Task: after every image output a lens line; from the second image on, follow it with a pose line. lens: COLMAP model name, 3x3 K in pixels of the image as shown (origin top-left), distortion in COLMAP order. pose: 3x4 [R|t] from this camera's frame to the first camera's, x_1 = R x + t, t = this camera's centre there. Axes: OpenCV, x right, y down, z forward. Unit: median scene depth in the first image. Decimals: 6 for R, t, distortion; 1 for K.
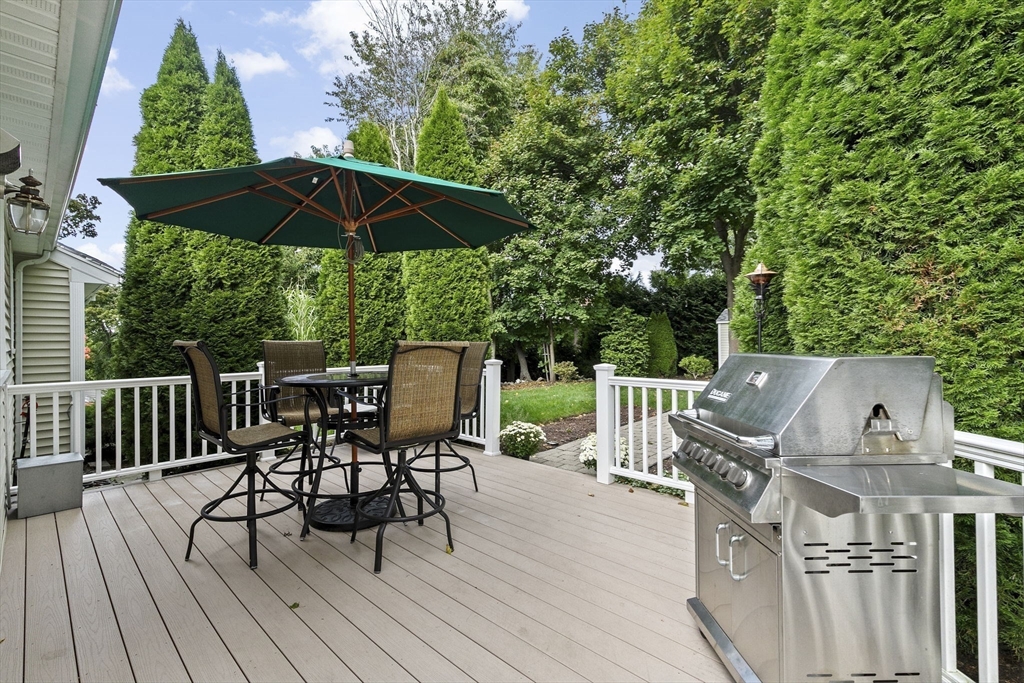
lens RADIAL K [[459.4, 0, 514.5], [0, 459.4, 338.9], [0, 0, 1]] dist [-0.002040, -0.000395]
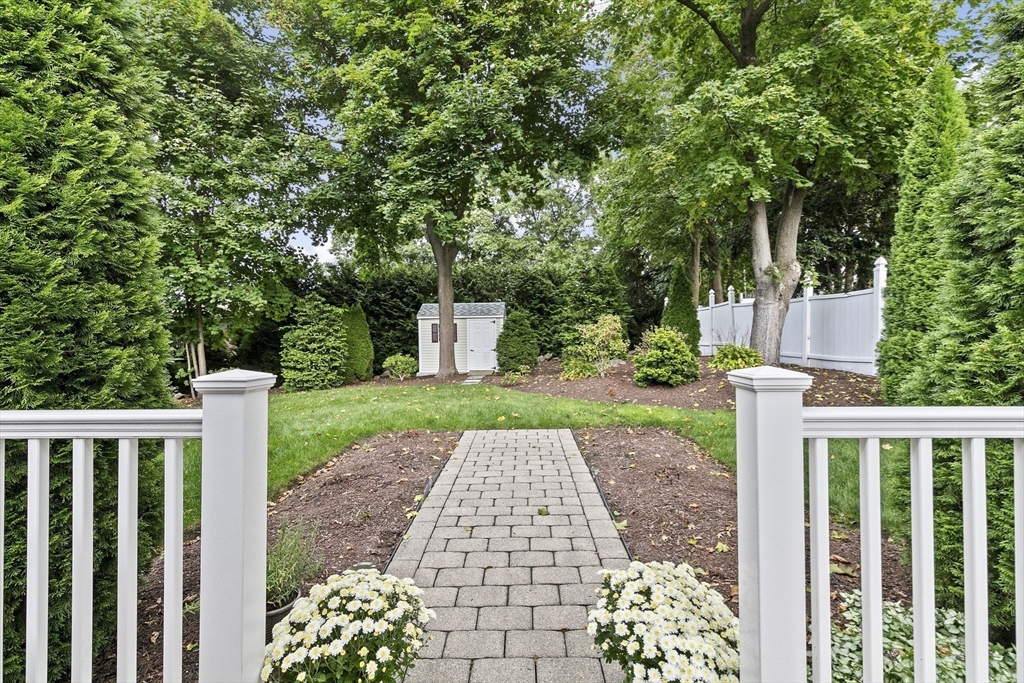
lens RADIAL K [[459.4, 0, 514.5], [0, 459.4, 338.9], [0, 0, 1]] dist [-0.002040, -0.000395]
pose [[0.743381, -0.000692, 0.668868, -0.031144], [0.002032, 0.999997, -0.001224, 0.008672], [-0.668865, 0.002269, 0.743381, 0.221530]]
